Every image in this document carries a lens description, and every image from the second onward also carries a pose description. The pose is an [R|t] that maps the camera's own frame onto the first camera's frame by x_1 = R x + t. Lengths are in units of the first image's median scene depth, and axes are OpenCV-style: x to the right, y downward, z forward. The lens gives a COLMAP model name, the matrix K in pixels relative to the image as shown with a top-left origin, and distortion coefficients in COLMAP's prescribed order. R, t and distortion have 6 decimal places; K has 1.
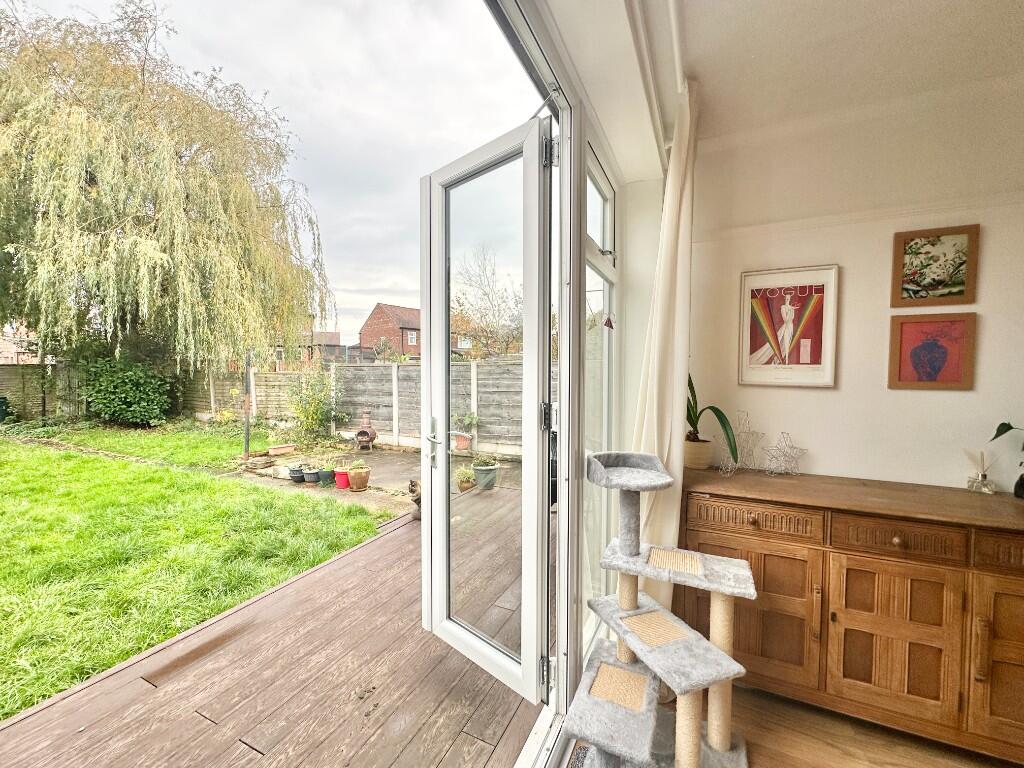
lens RADIAL K [[408.4, 0, 512.9], [0, 408.4, 384.5], [0, 0, 1]] dist [-0.000613, 0.000539]
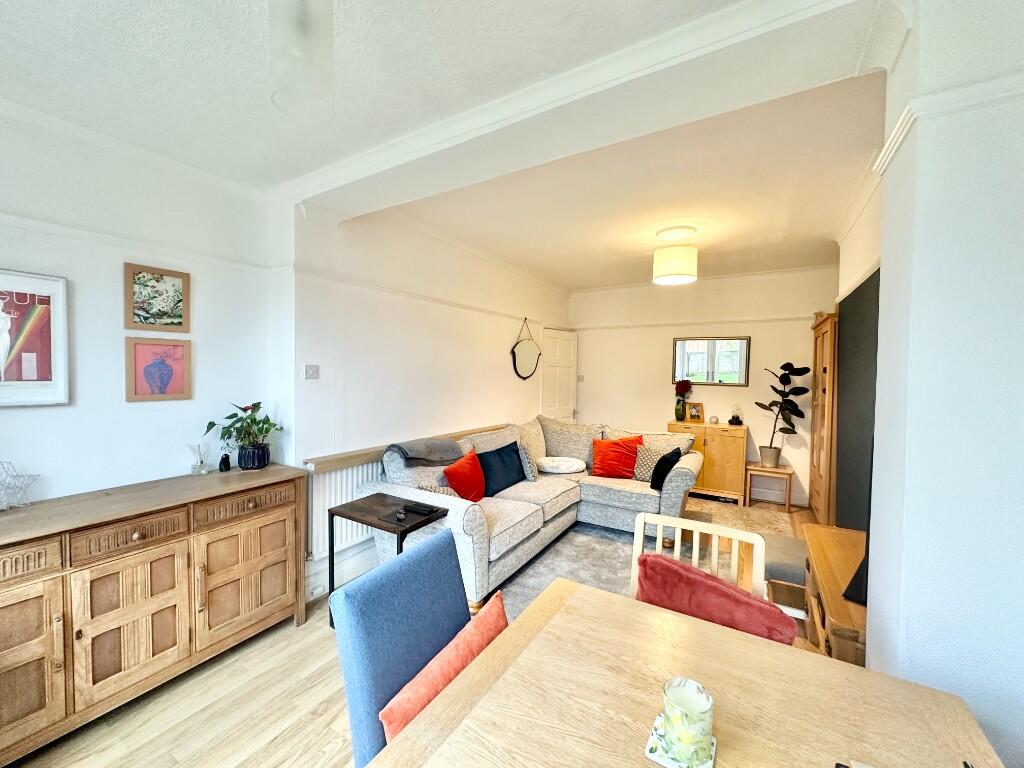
lens RADIAL K [[408.4, 0, 512.4], [0, 408.4, 383.9], [0, 0, 1]] dist [-0.000613, 0.000539]
pose [[0.097410, -0.038426, 0.994502, -0.085111], [0.019910, 0.999130, 0.036655, -0.061767], [-0.995045, 0.016230, 0.098090, -0.163201]]
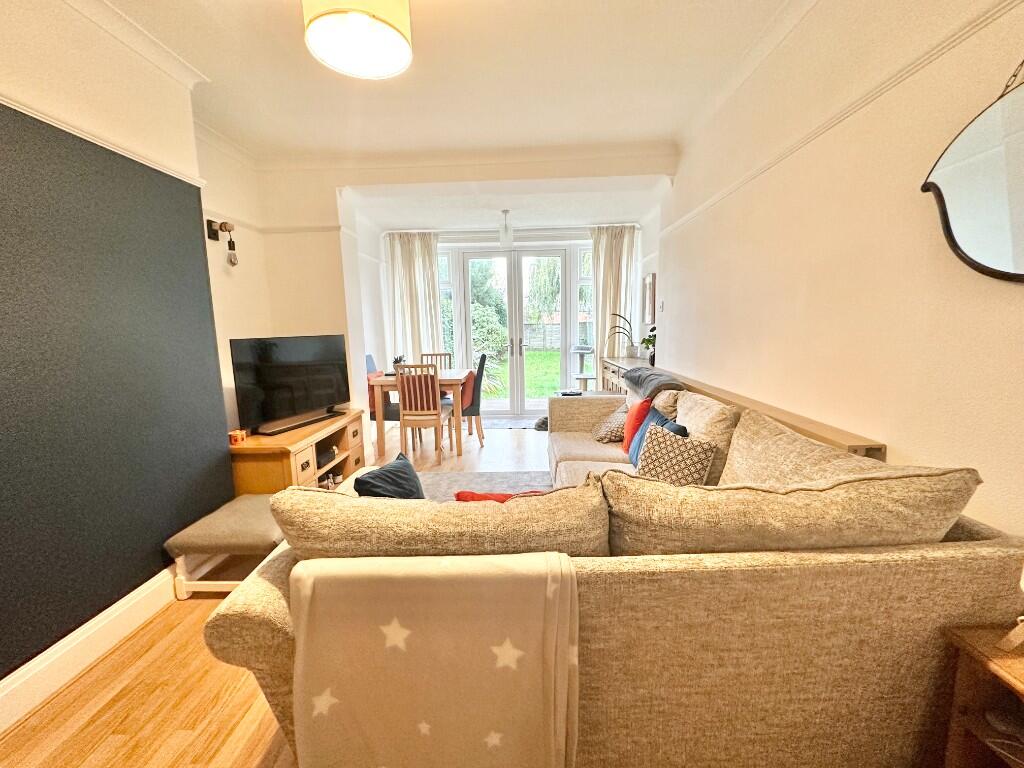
lens RADIAL K [[408.4, 0, 513.6], [0, 408.4, 383.0], [0, 0, 1]] dist [-0.000613, 0.000539]
pose [[0.403844, 0.110398, -0.908142, 3.014775], [-0.005961, 0.992988, 0.118061, 0.083417], [0.914809, -0.042265, 0.401670, -0.855418]]
